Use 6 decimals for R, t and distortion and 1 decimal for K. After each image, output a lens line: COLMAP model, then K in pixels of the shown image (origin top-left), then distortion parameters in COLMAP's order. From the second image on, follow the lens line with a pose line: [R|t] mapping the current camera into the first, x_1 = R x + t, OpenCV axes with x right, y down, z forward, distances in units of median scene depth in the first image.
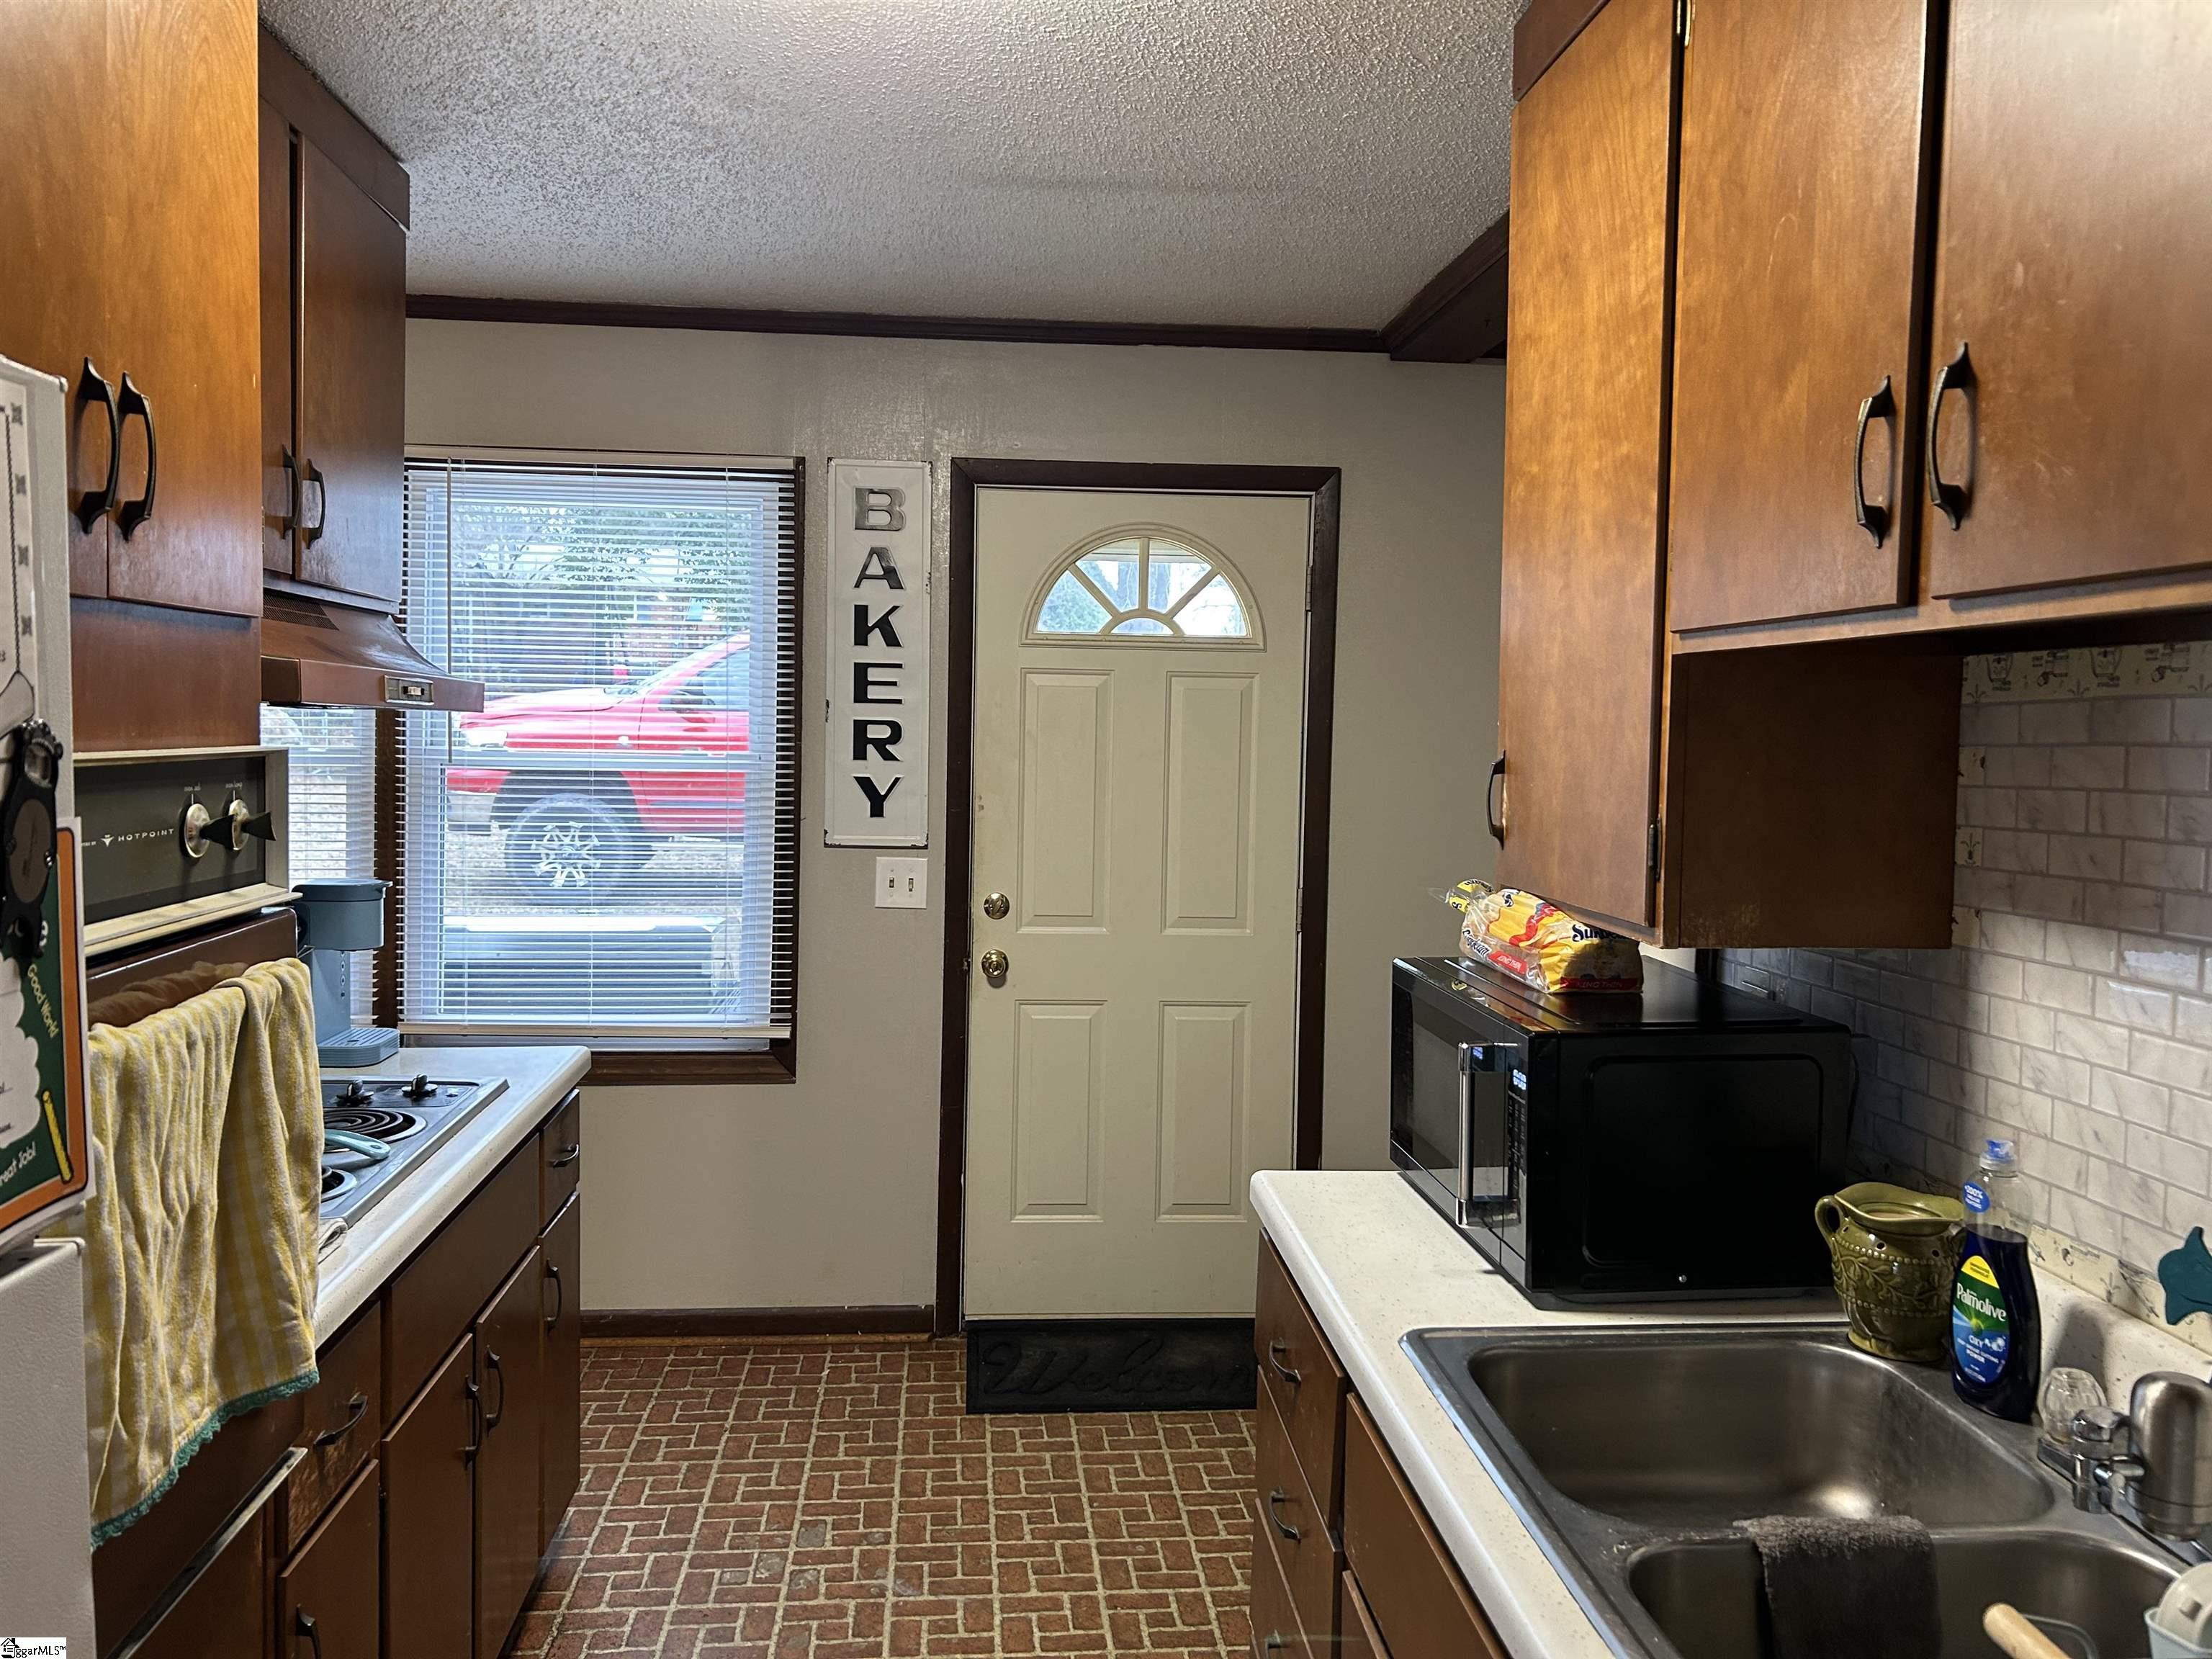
lens RADIAL K [[1655.5, 0, 1096.5], [0, 1655.5, 831.8], [0, 0, 1]] dist [0.127283, -0.212926]
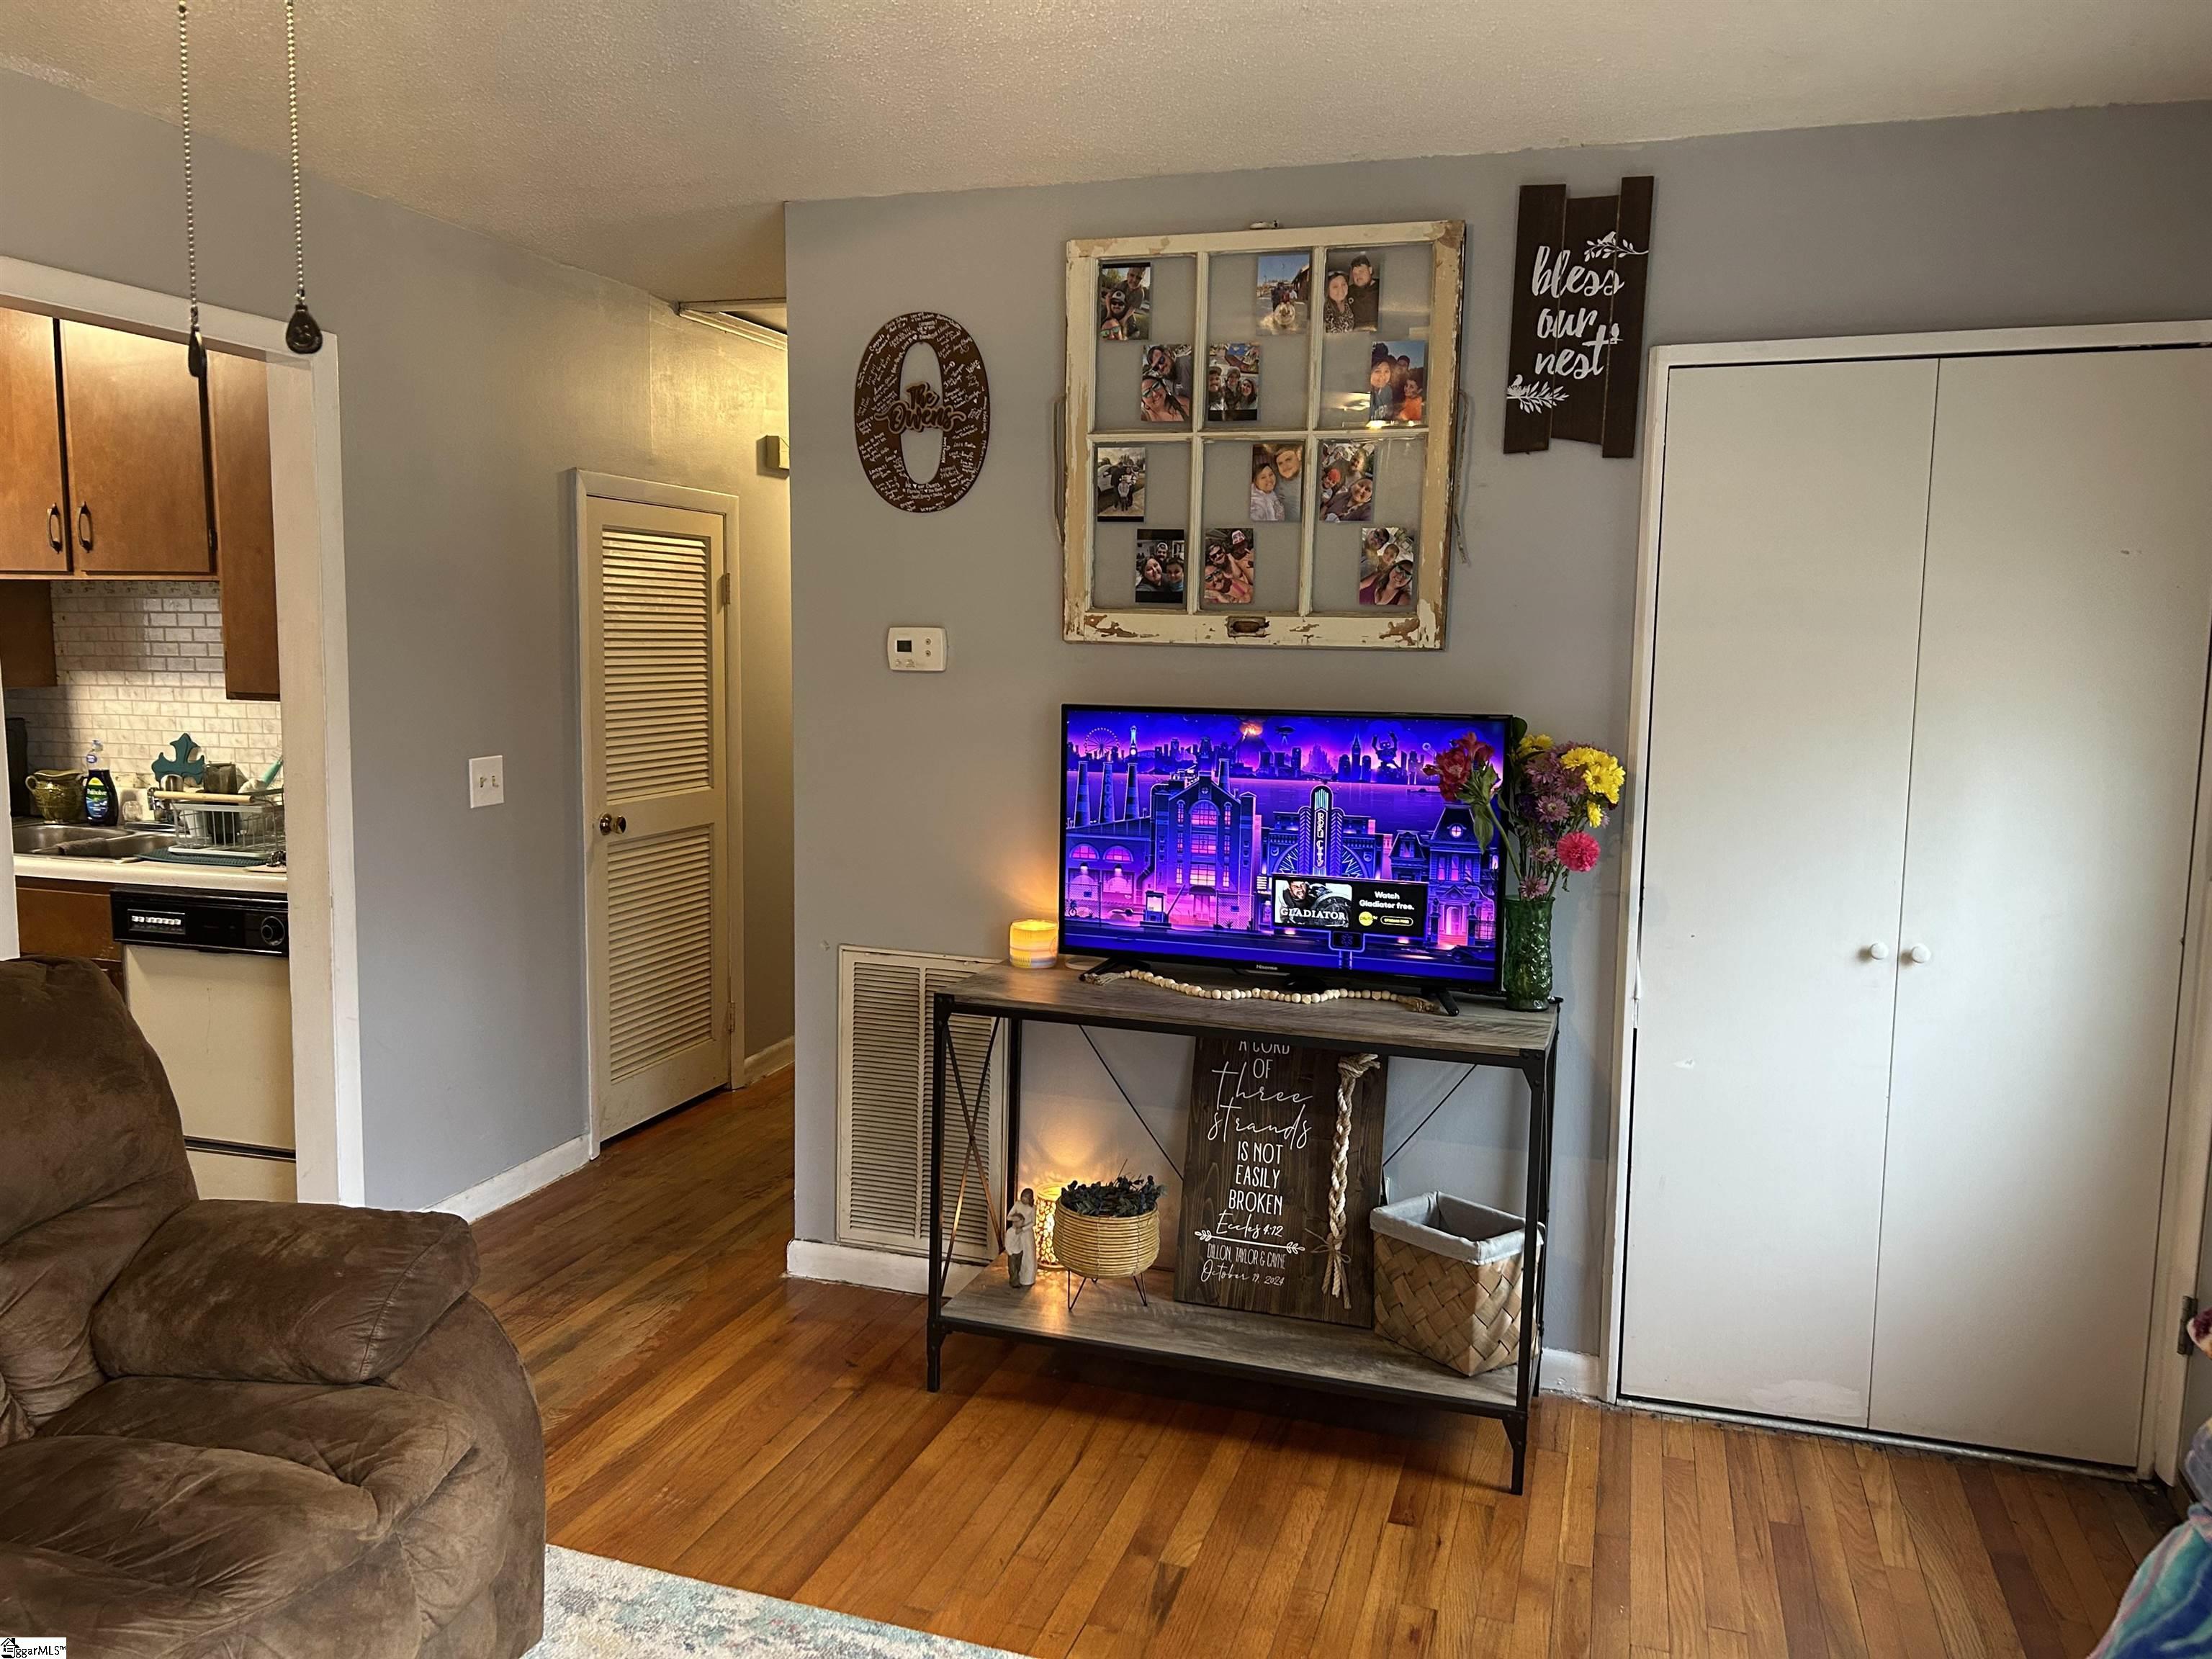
lens RADIAL K [[1655.5, 0, 1096.5], [0, 1655.5, 831.8], [0, 0, 1]] dist [0.127283, -0.212926]
pose [[0.383474, -0.122814, 0.915350, -1.615719], [0.044419, 0.992424, 0.114547, 0.075805], [-0.922483, -0.003267, 0.386024, -1.893658]]
